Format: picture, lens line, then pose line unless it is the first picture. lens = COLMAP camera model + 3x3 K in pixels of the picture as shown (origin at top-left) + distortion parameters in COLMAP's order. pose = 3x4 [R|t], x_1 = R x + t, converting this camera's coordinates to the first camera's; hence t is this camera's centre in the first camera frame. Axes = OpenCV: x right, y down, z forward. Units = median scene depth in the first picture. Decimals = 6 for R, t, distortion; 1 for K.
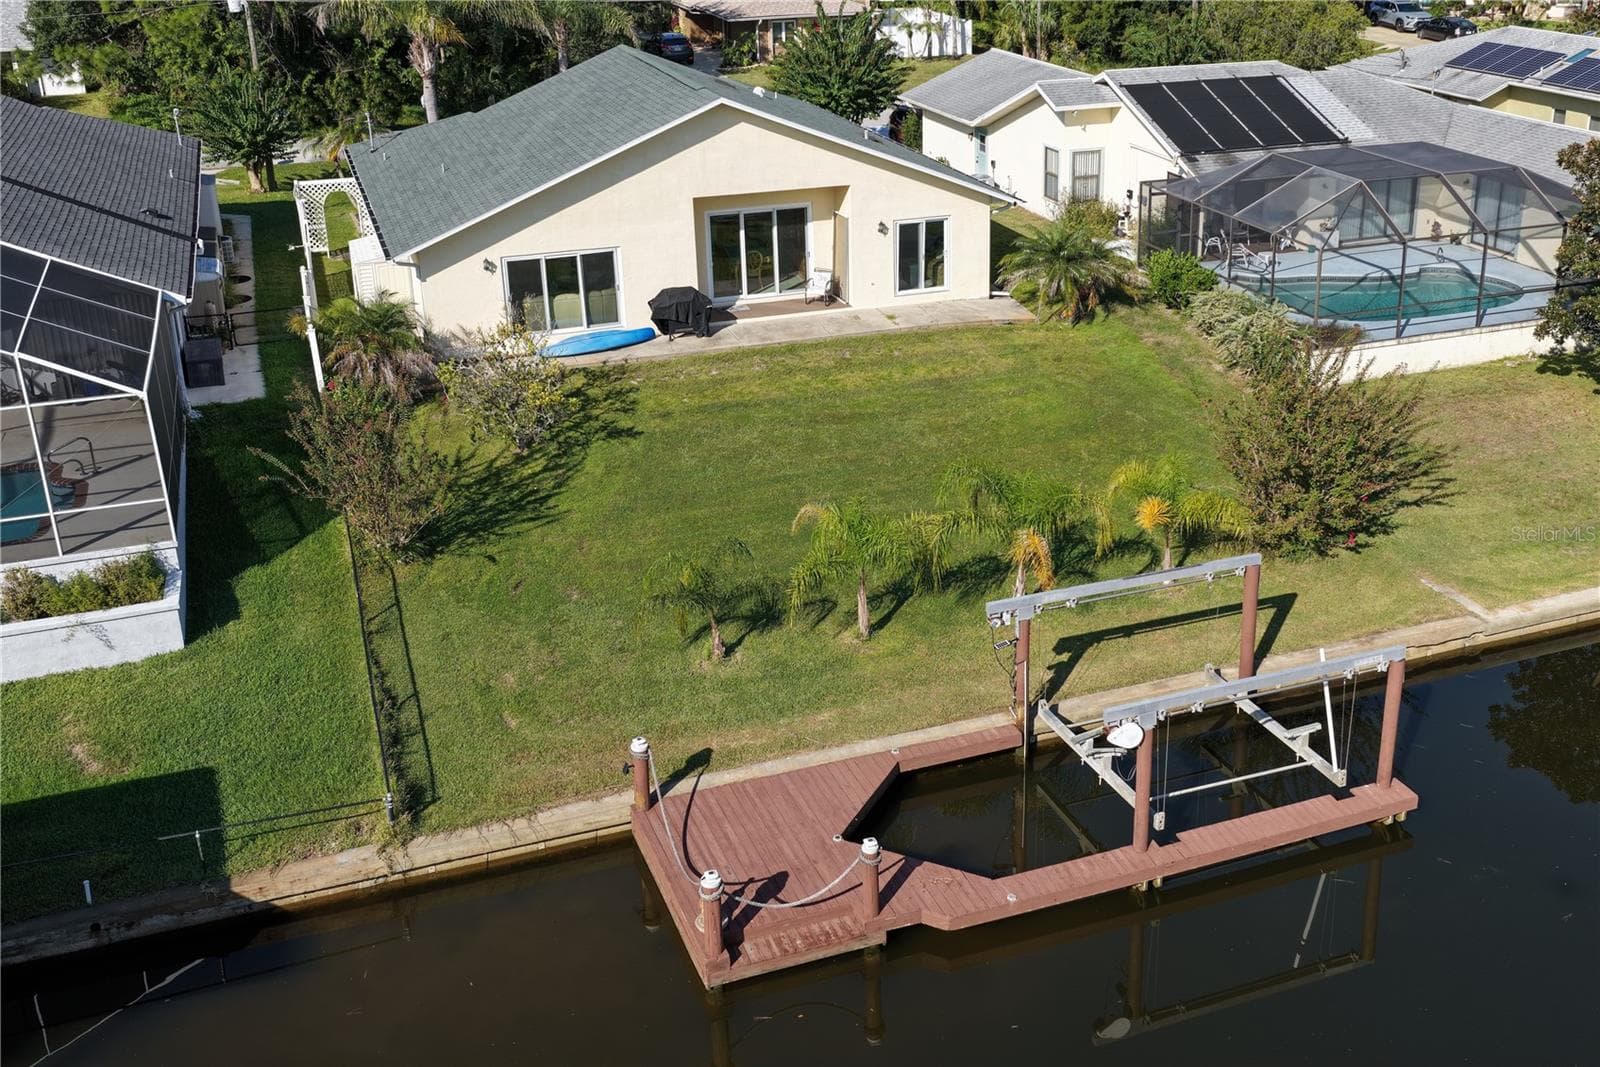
lens RADIAL K [[1577.8, 0, 886.8], [0, 1577.8, 362.3], [0, 0, 1]] dist [-0.004872, 0.012754]
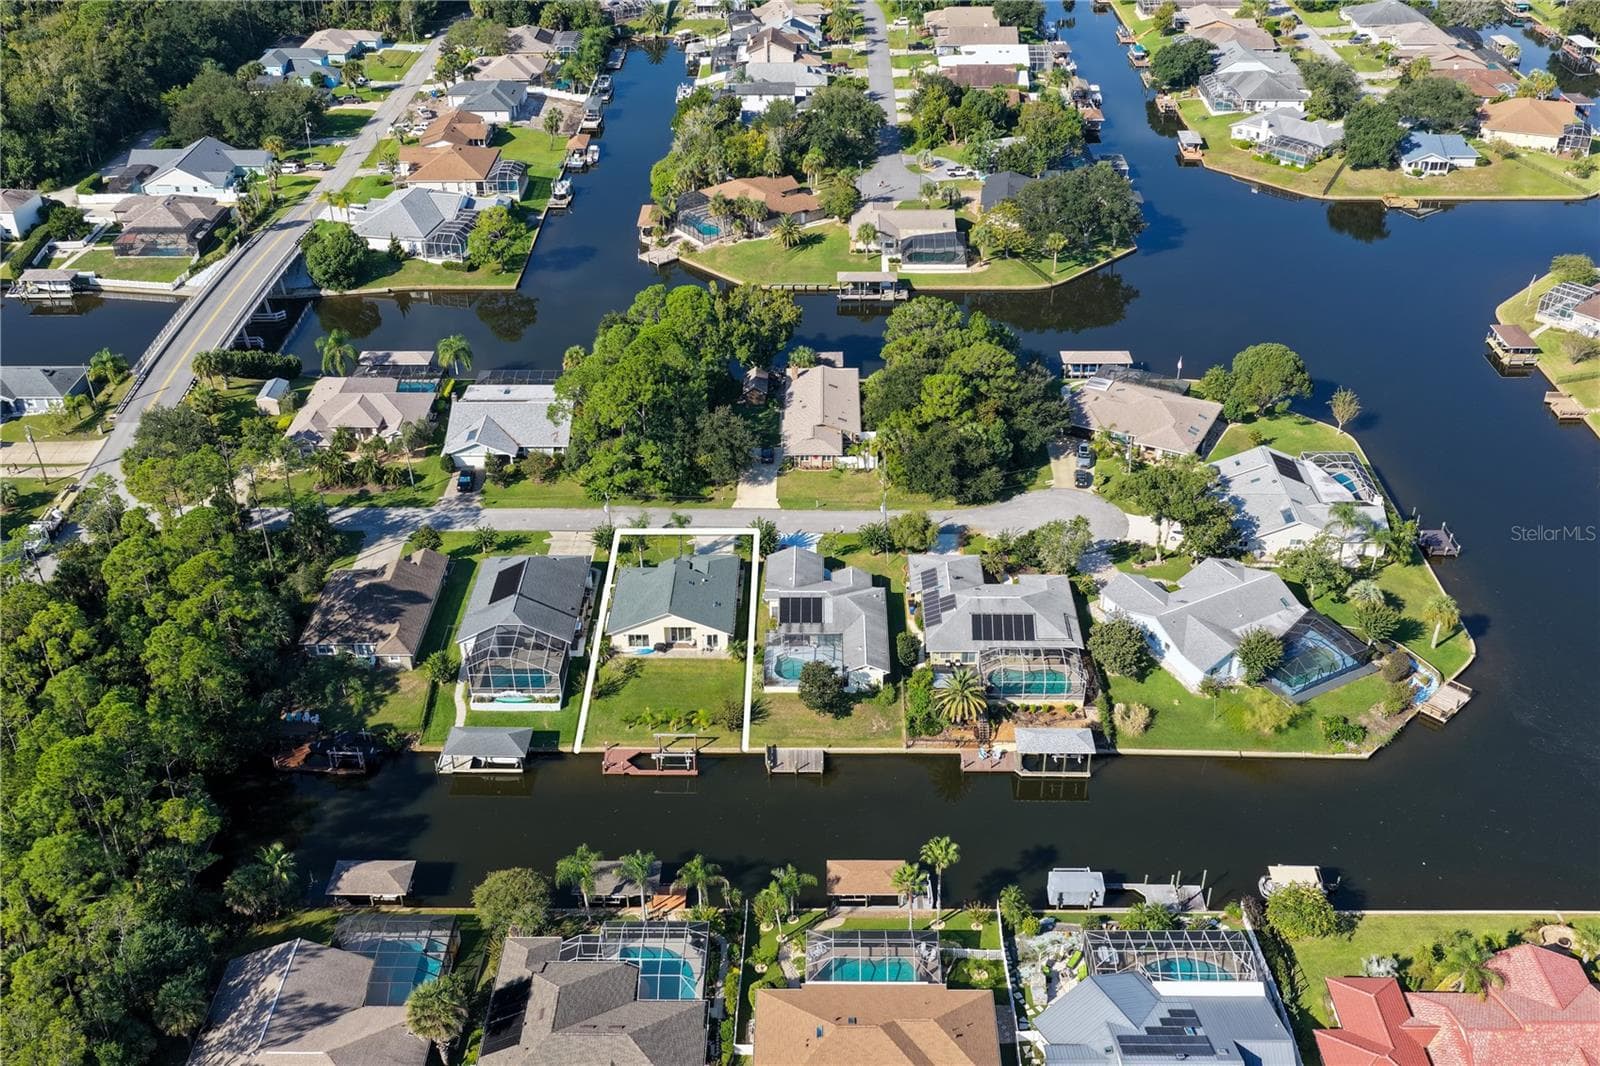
lens RADIAL K [[1591.5, 0, 793.4], [0, 1591.5, 537.2], [0, 0, 1]] dist [-0.002958, 0.021299]
pose [[0.922206, 0.203034, -0.329109, 1.918532], [-0.120885, 0.959785, 0.253376, -1.764246], [0.367318, -0.193881, 0.909664, -3.490575]]
